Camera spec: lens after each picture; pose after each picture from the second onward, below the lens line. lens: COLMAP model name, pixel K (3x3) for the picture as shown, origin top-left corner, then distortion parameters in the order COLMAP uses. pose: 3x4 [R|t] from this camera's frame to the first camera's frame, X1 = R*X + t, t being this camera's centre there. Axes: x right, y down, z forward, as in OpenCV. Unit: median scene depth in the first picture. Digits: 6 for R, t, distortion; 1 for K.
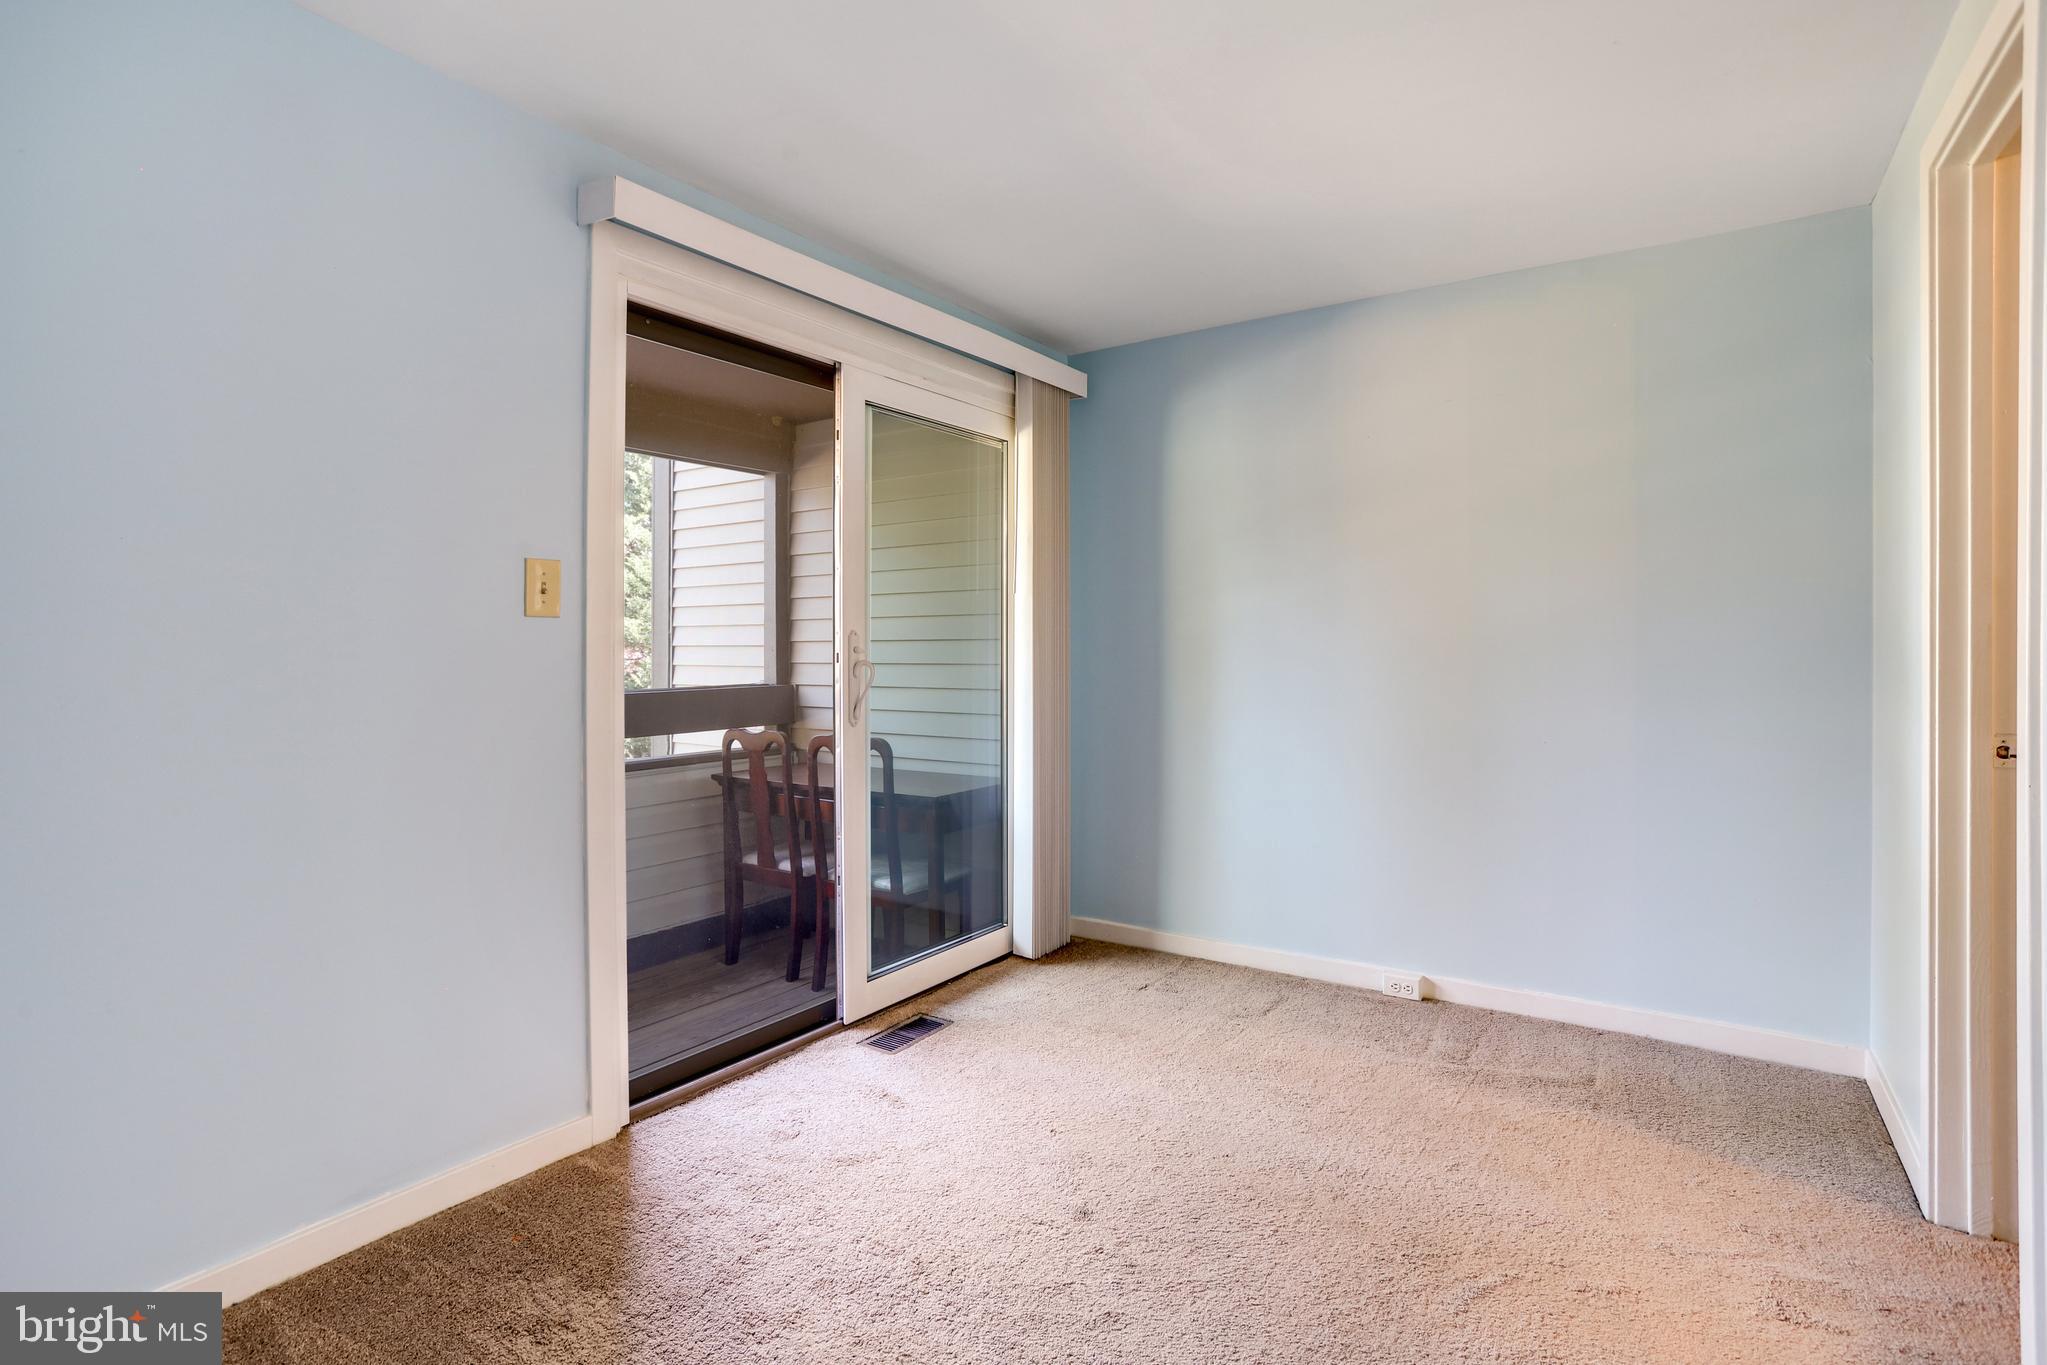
lens RADIAL K [[1017.7, 0, 1046.0], [0, 1017.7, 667.2], [0, 0, 1]] dist [-0.064654, 0.039788]
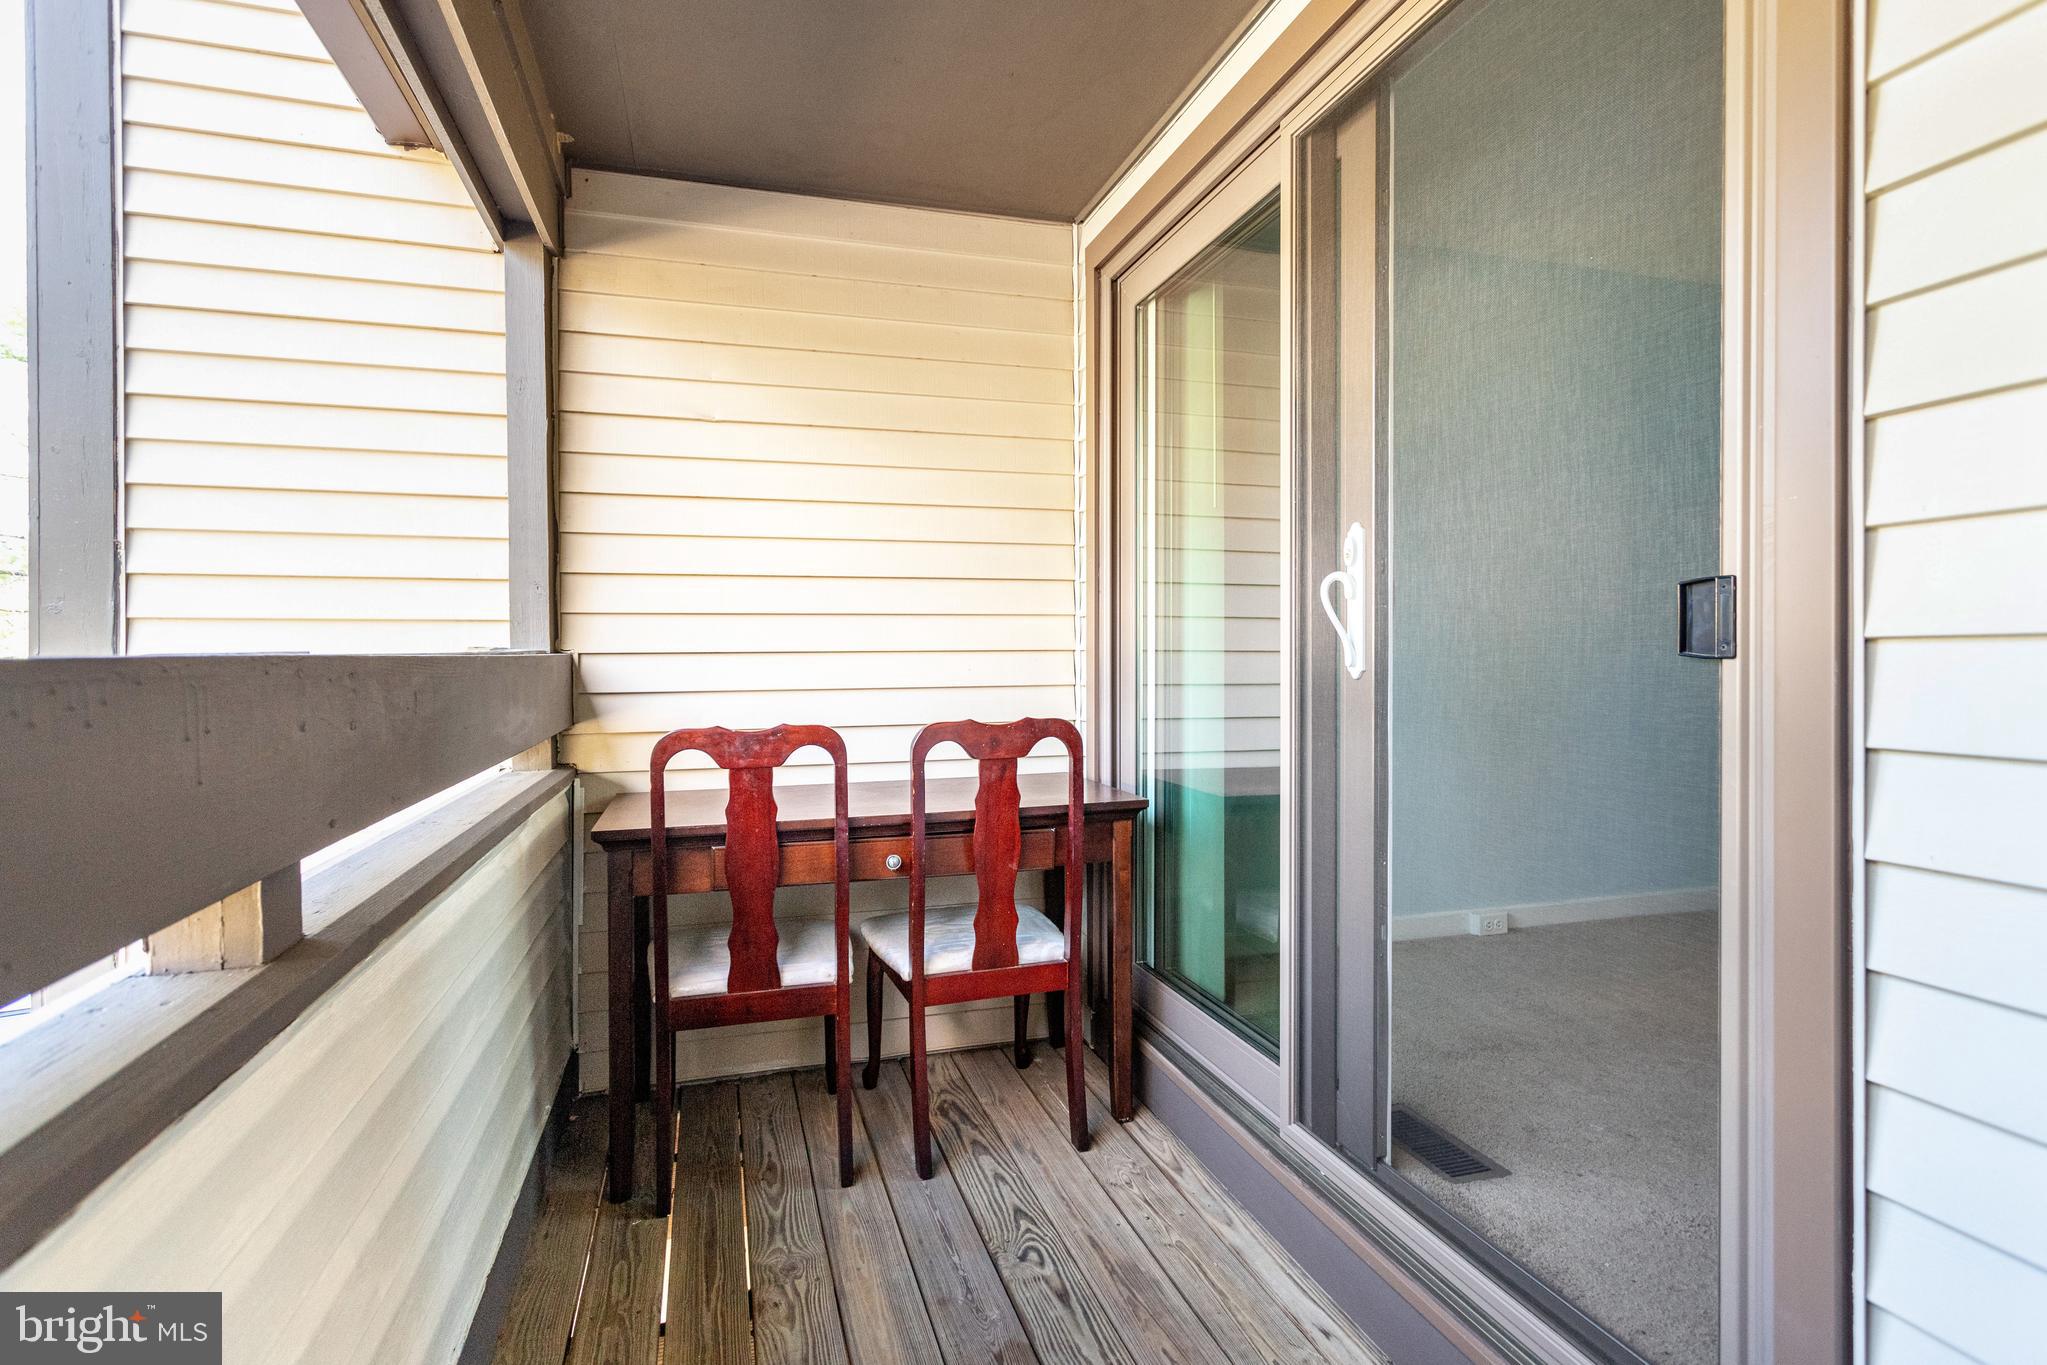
lens RADIAL K [[1017.7, 0, 1046.0], [0, 1017.7, 667.2], [0, 0, 1]] dist [-0.064654, 0.039788]
pose [[0.627549, -0.010132, 0.778511, -0.735468], [0.019459, 0.999807, -0.002673, 0.045494], [-0.778334, 0.016827, 0.627625, 0.696727]]
